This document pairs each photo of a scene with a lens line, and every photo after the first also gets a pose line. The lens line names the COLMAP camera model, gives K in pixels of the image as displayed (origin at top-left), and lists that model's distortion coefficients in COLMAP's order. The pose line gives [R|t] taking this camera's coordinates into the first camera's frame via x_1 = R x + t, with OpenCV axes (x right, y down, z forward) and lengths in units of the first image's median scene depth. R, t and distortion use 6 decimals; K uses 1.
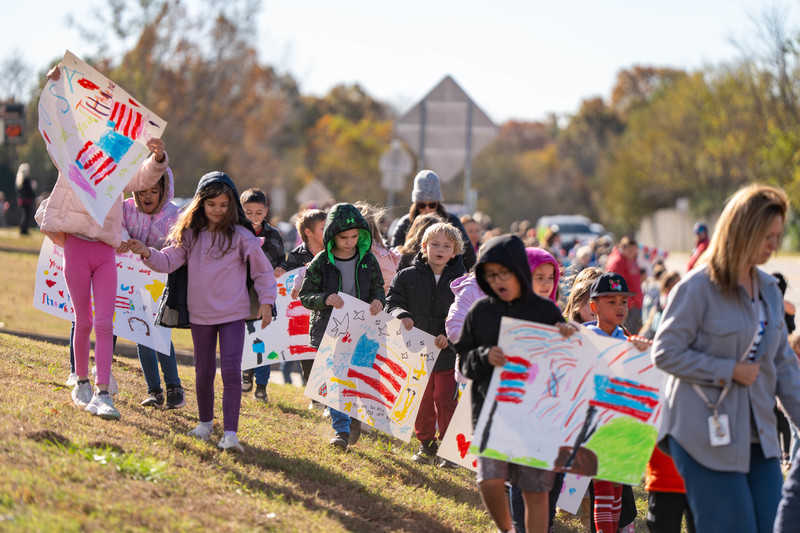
lens RADIAL K [[3596.2, 0, 400.0], [0, 3596.2, 266.1], [0, 0, 1]] dist [-0.080554, 0.000000]
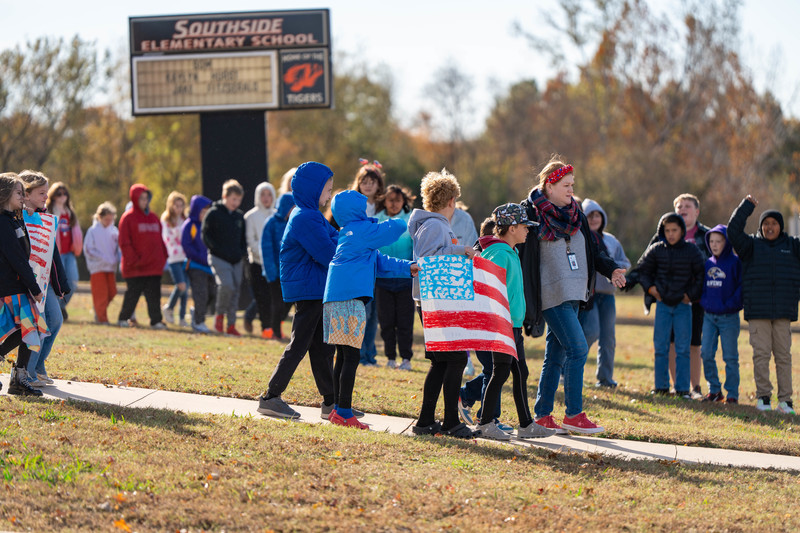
lens RADIAL K [[3596.2, 0, 400.9], [0, 3596.2, 261.7], [0, 0, 1]] dist [-0.080554, 0.000000]
pose [[0.991284, -0.015951, -0.130775, -0.007907], [0.014376, 0.999812, -0.012975, -0.001401], [0.130958, 0.010981, 0.991327, 0.143943]]
